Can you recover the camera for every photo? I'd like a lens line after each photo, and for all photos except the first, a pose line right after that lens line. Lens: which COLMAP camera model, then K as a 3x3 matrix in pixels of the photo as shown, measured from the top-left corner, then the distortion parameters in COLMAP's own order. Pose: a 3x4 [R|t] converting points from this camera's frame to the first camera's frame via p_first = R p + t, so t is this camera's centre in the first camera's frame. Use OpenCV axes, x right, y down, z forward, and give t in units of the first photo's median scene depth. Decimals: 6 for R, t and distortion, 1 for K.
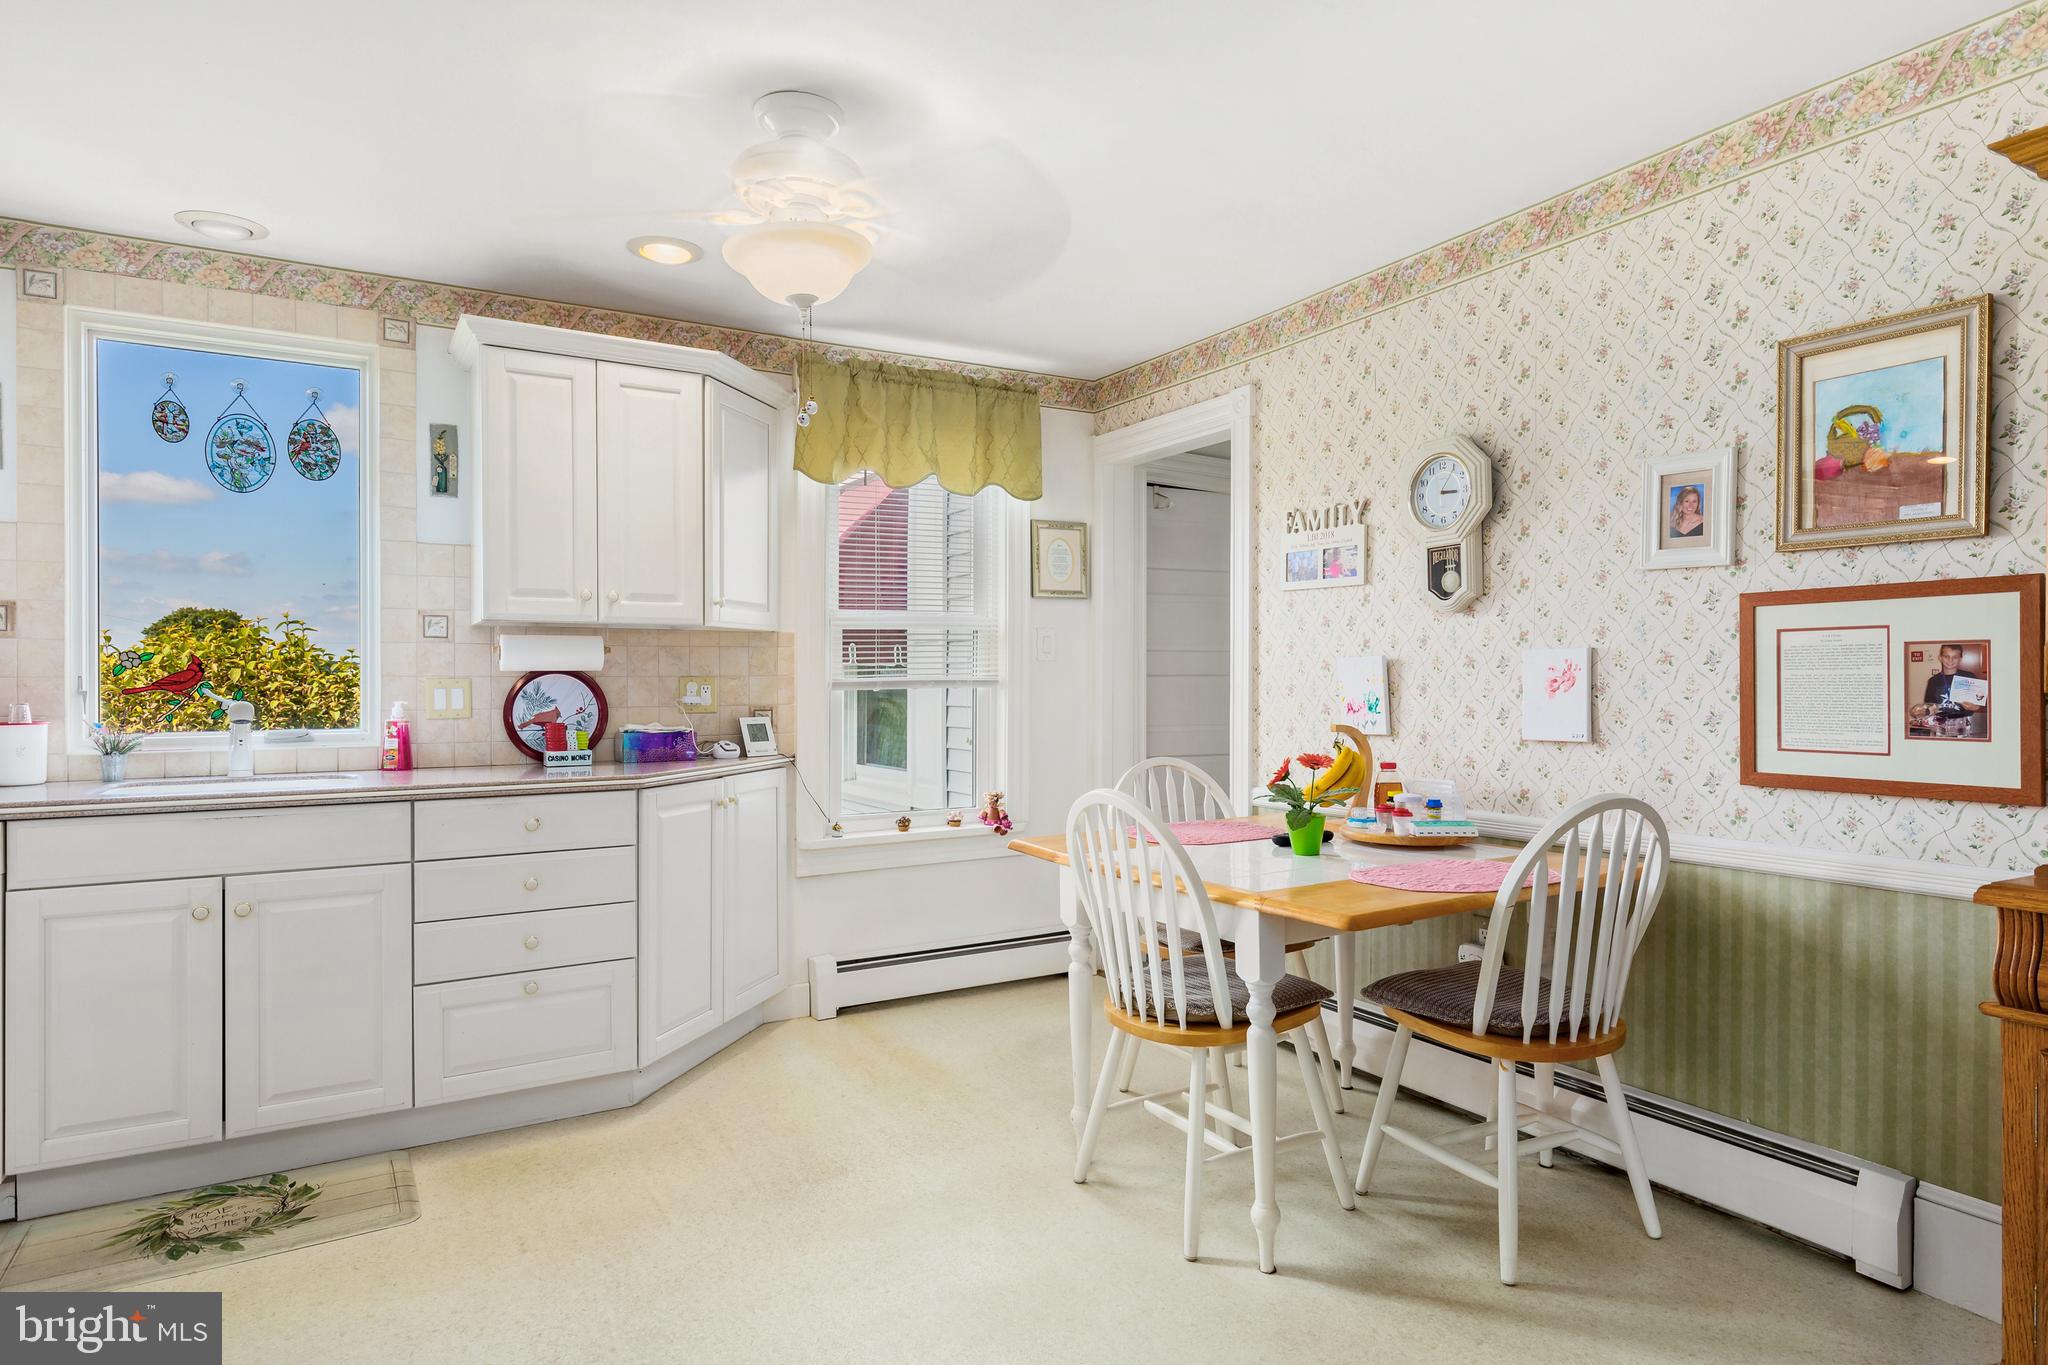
lens RADIAL K [[1131.6, 0, 1022.3], [0, 1131.6, 695.0], [0, 0, 1]] dist [0.019728, -0.010885]
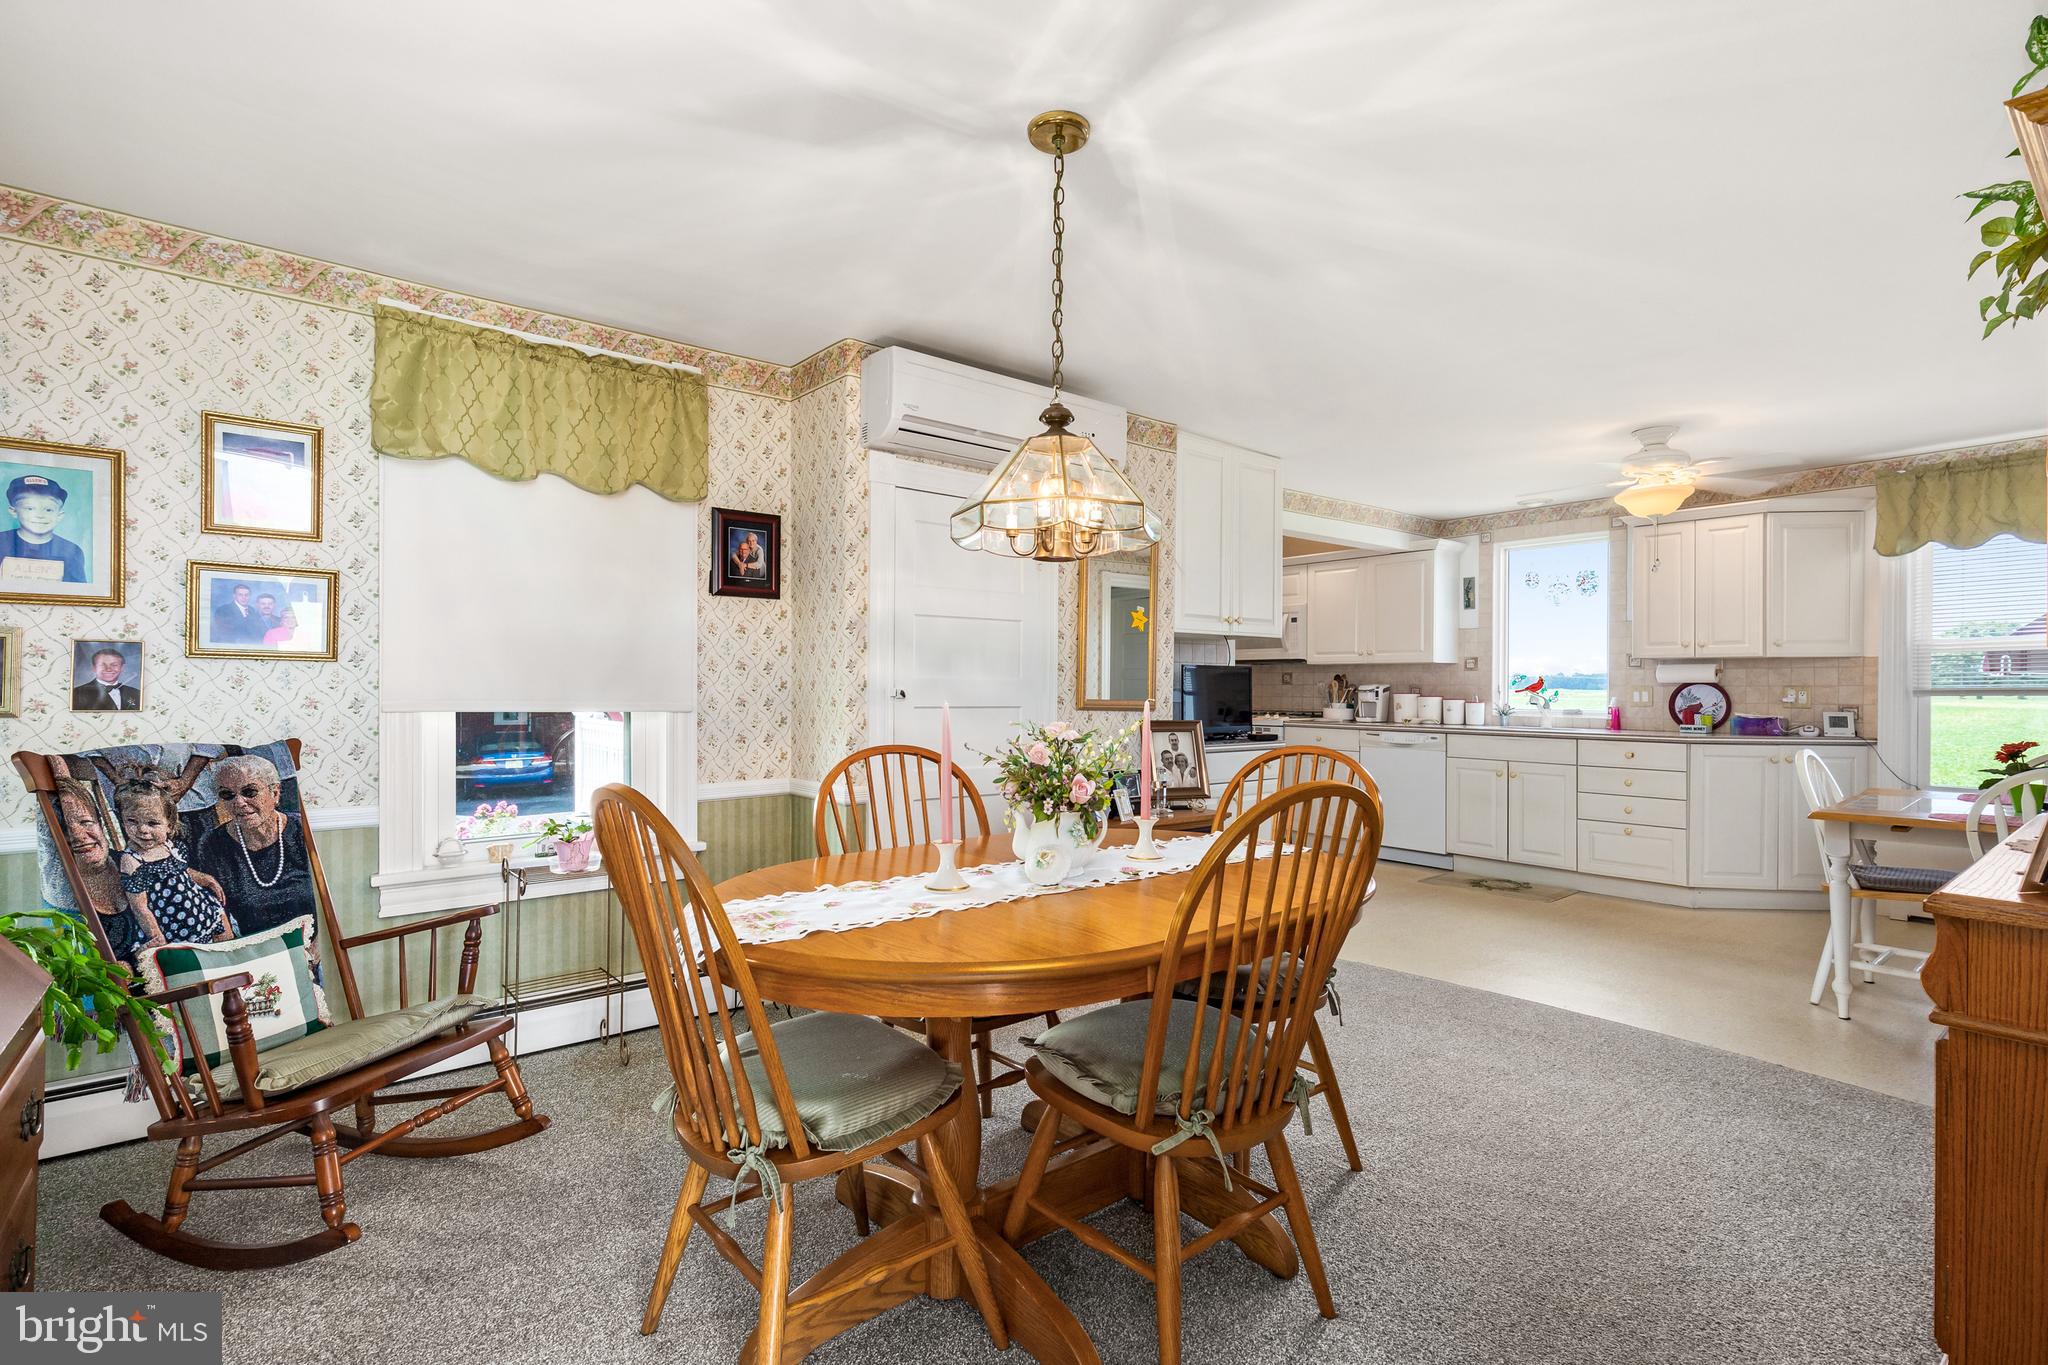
lens RADIAL K [[952.6, 0, 1019.2], [0, 952.6, 689.6], [0, 0, 1]] dist [-0.000875, 0.000501]
pose [[0.164116, 0.008505, -0.986404, 1.185666], [-0.015580, 0.999860, 0.006029, -0.002386], [0.986318, 0.014378, 0.164226, -0.444960]]
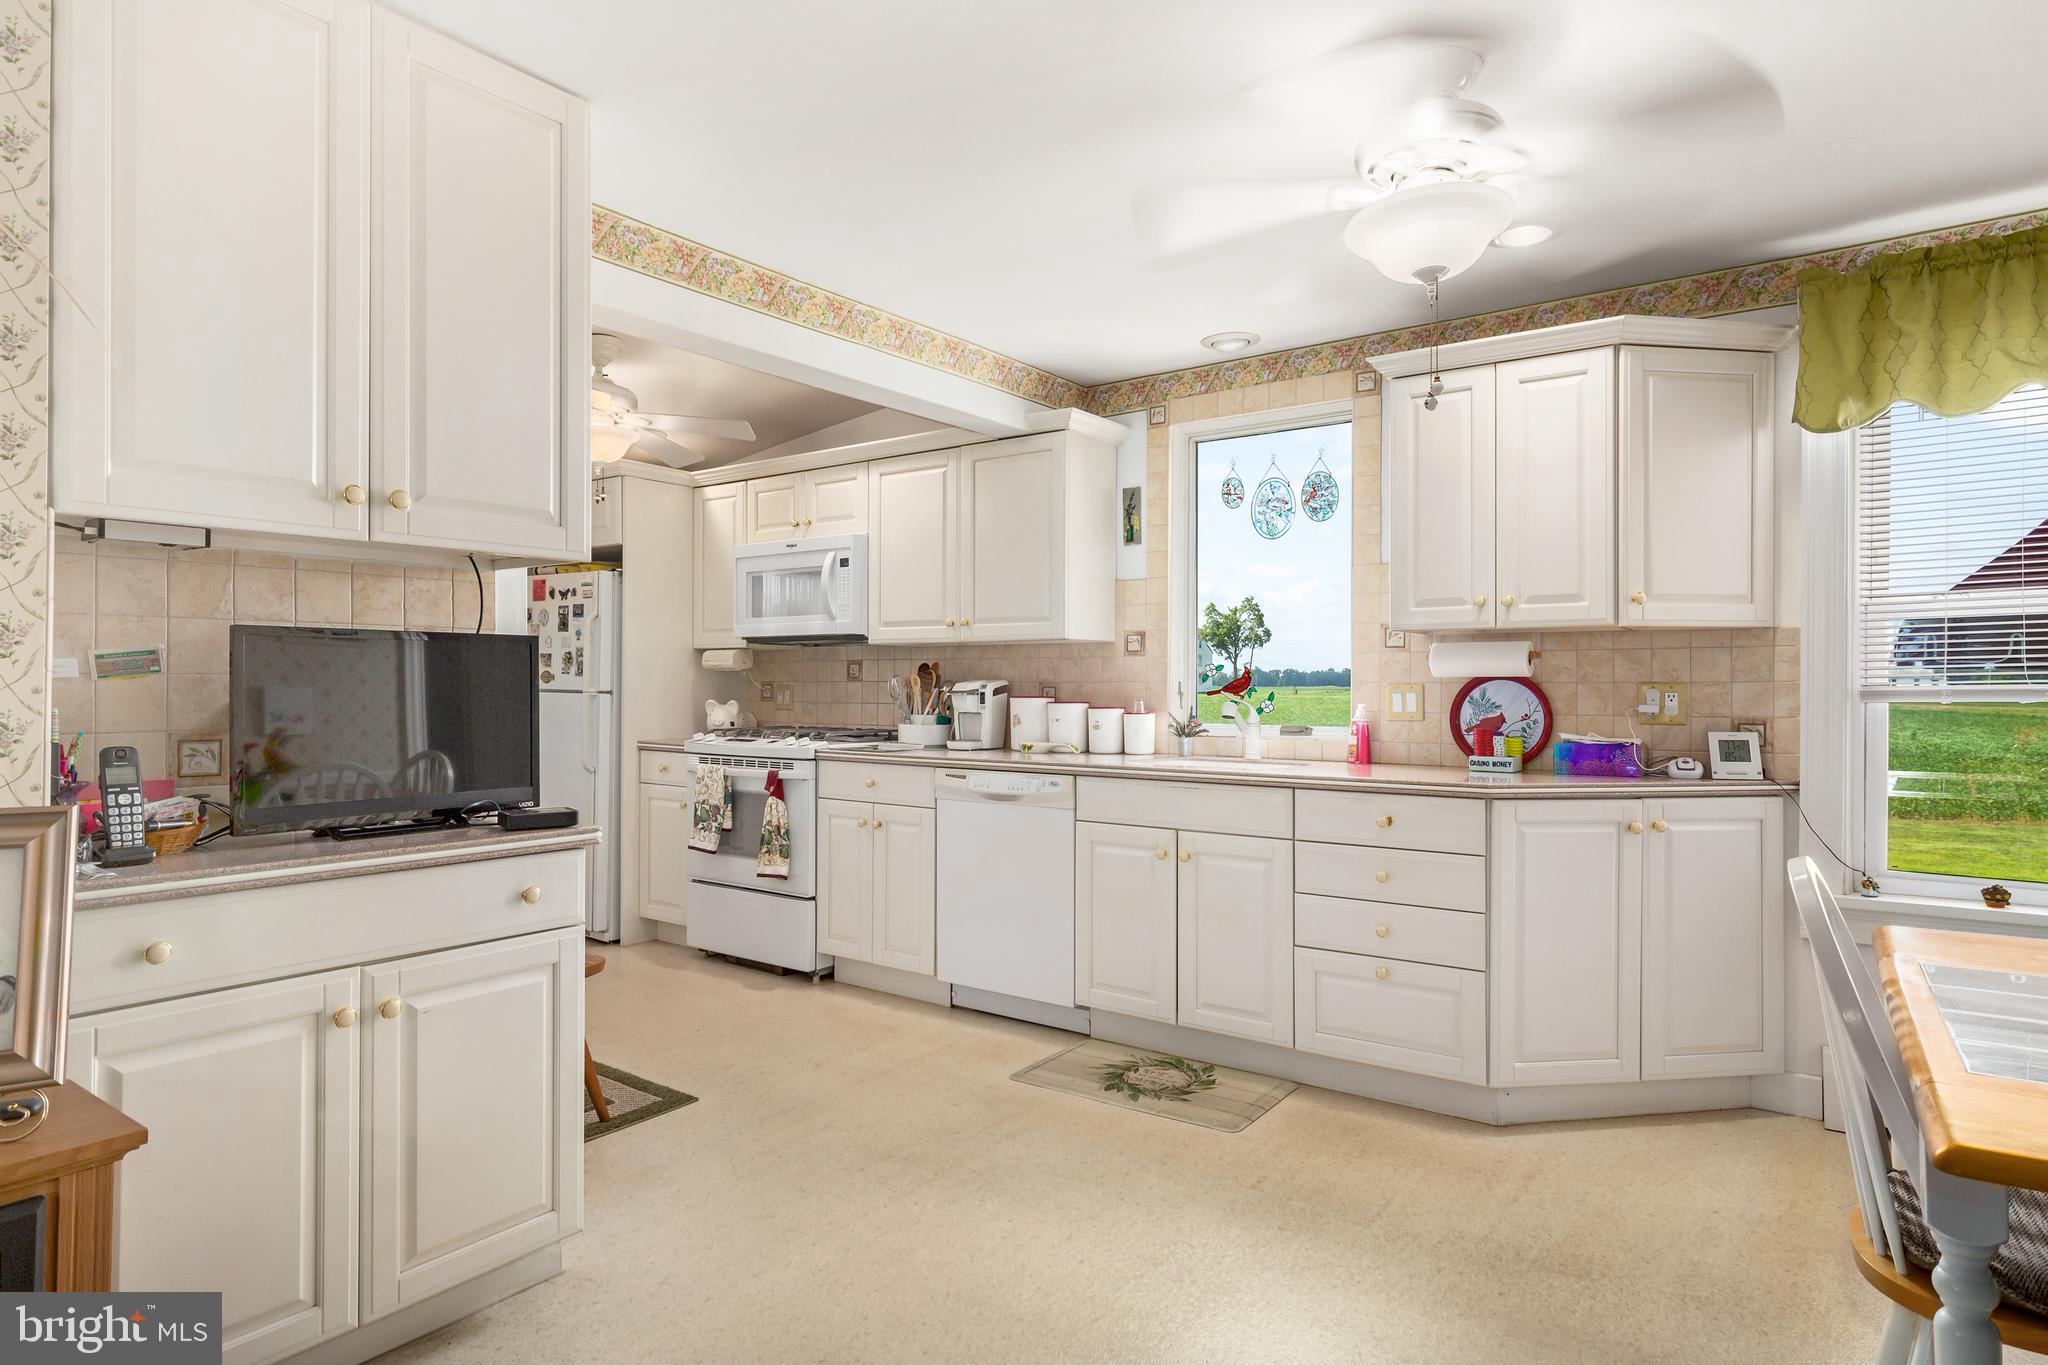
lens RADIAL K [[1131.6, 0, 1044.3], [0, 1131.6, 686.3], [0, 0, 1]] dist [0.019728, -0.010885]
pose [[0.418917, 0.004541, -0.908013, 0.417157], [-0.014969, 0.999886, -0.001906, -0.006033], [0.907901, 0.014391, 0.418937, 0.267430]]
